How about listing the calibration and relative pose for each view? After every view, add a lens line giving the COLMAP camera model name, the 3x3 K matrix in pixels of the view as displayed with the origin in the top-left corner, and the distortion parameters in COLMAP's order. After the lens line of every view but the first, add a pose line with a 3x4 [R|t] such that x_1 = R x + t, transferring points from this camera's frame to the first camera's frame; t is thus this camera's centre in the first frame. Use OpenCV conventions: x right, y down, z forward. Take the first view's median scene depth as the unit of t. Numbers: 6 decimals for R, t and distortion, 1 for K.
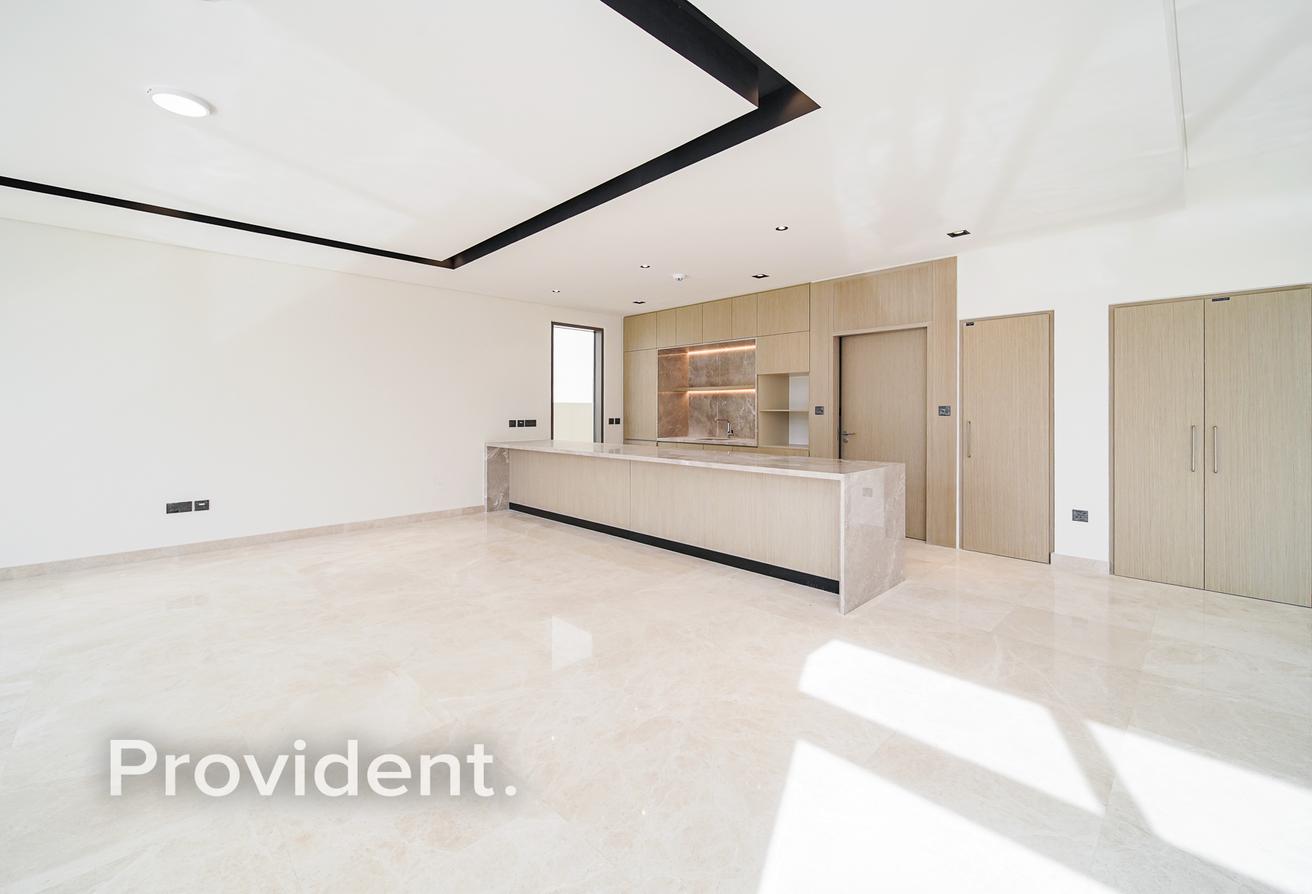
lens RADIAL K [[532.6, 0, 661.0], [0, 532.6, 430.0], [0, 0, 1]] dist [0.000244, -0.000056]
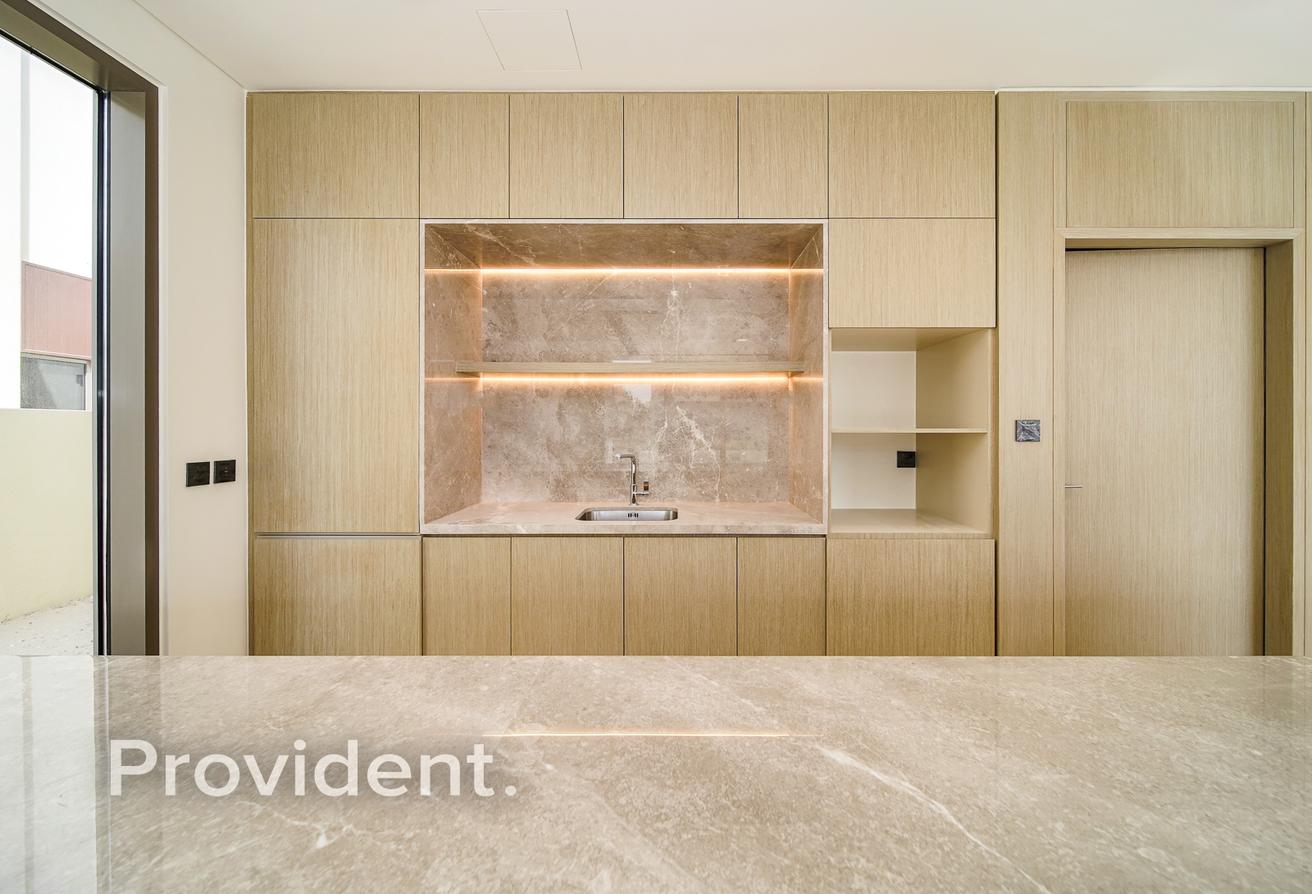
lens RADIAL K [[532.6, 0, 661.0], [0, 532.6, 430.0], [0, 0, 1]] dist [0.000244, -0.000056]
pose [[0.705900, 0.001485, 0.708310, -0.119320], [0.027543, 0.999184, -0.029544, -0.023964], [-0.707776, 0.040364, 0.705283, 0.683198]]
